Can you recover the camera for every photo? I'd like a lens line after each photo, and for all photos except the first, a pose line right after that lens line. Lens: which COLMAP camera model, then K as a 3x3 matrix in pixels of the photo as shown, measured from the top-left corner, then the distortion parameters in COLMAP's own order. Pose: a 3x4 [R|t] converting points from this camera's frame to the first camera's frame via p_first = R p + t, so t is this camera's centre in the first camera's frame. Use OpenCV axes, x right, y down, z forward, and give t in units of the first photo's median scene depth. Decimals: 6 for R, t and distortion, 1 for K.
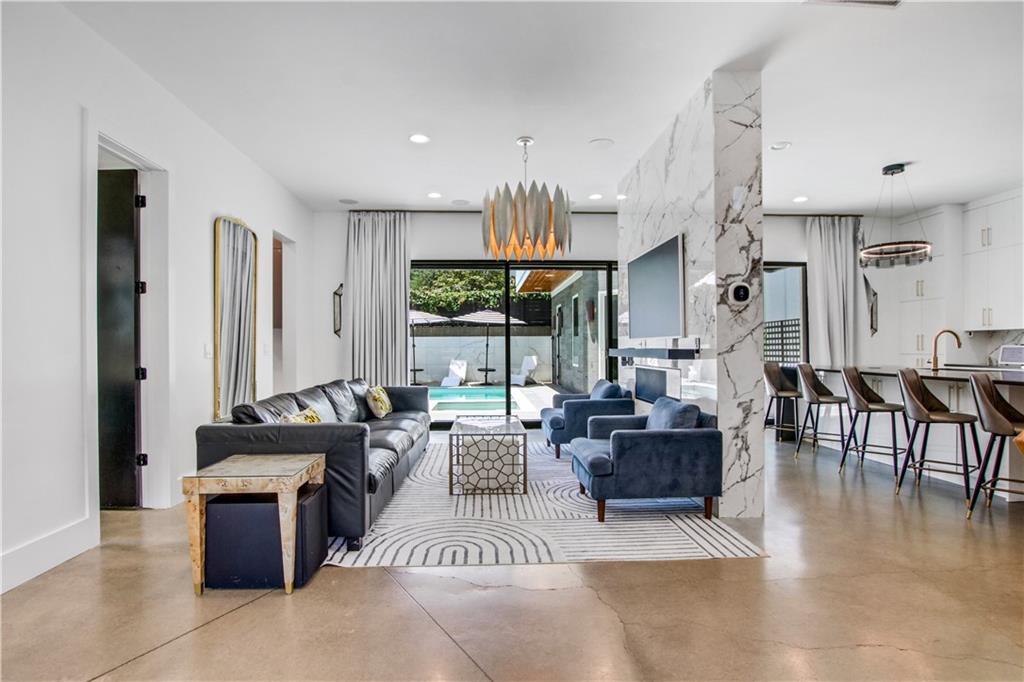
lens RADIAL K [[531.5, 0, 491.6], [0, 531.5, 350.7], [0, 0, 1]] dist [-0.027052, -0.000488]
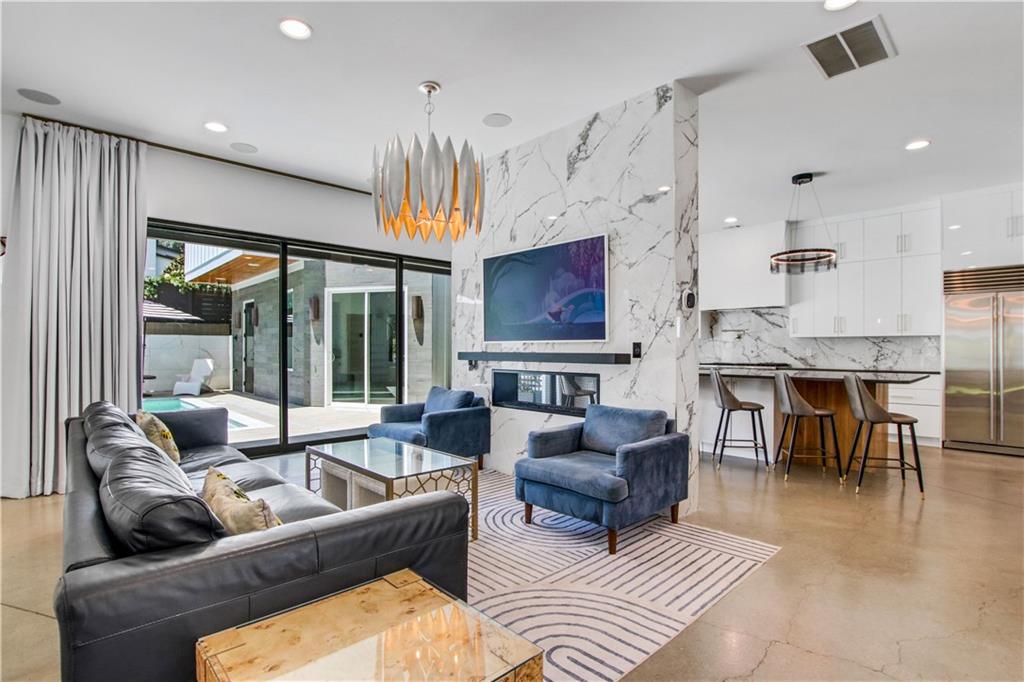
lens RADIAL K [[506.8, 0, 499.3], [0, 506.8, 352.0], [0, 0, 1]] dist [-0.043381, 0.009473]
pose [[0.747995, 0.002883, 0.663698, -0.352464], [-0.002317, 0.999996, -0.001733, -0.003001], [-0.663700, -0.000241, 0.747999, 0.377612]]
